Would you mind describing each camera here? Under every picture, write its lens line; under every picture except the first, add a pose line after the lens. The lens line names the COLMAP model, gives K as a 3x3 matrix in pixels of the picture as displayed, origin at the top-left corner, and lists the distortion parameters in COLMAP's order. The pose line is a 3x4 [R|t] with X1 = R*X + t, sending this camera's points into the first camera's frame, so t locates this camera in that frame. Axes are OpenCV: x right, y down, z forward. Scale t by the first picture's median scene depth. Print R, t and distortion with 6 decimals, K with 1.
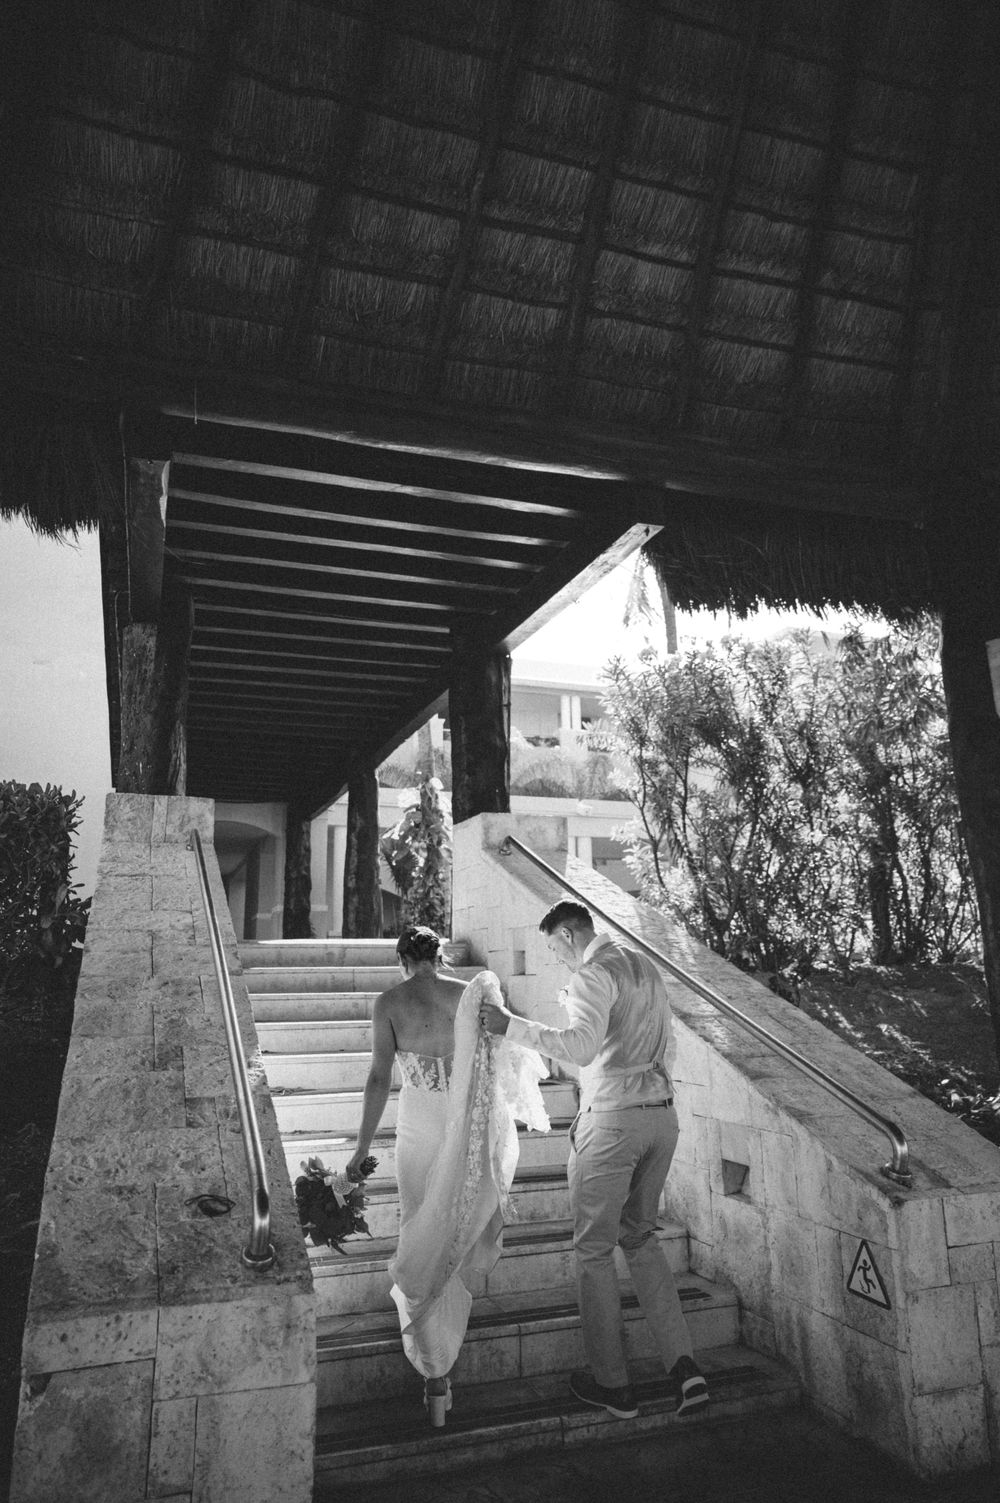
lens RADIAL K [[1029.9, 0, 495.3], [0, 1029.9, 743.6], [0, 0, 1]] dist [0.001170, -0.000231]
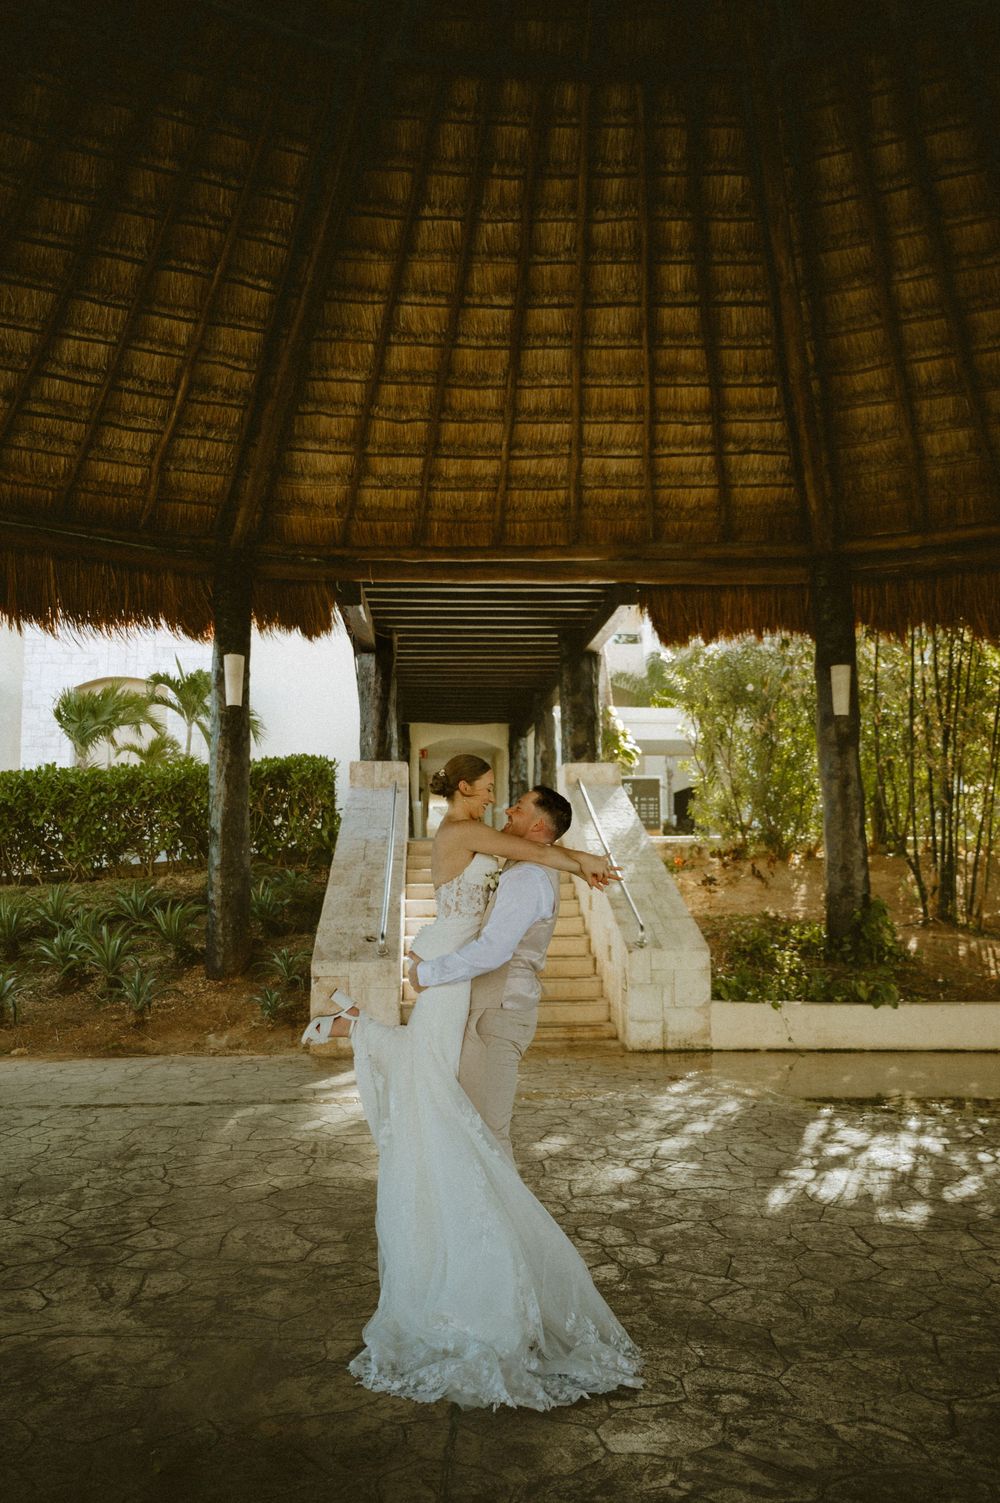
lens RADIAL K [[1137.1, 0, 499.8], [0, 1137.1, 755.5], [0, 0, 1]] dist [-0.005166, -0.000807]
pose [[0.960764, -0.017044, -0.276843, 0.503496], [0.054207, 0.990402, 0.127147, -0.234971], [0.272019, -0.137165, 0.952466, -0.976615]]
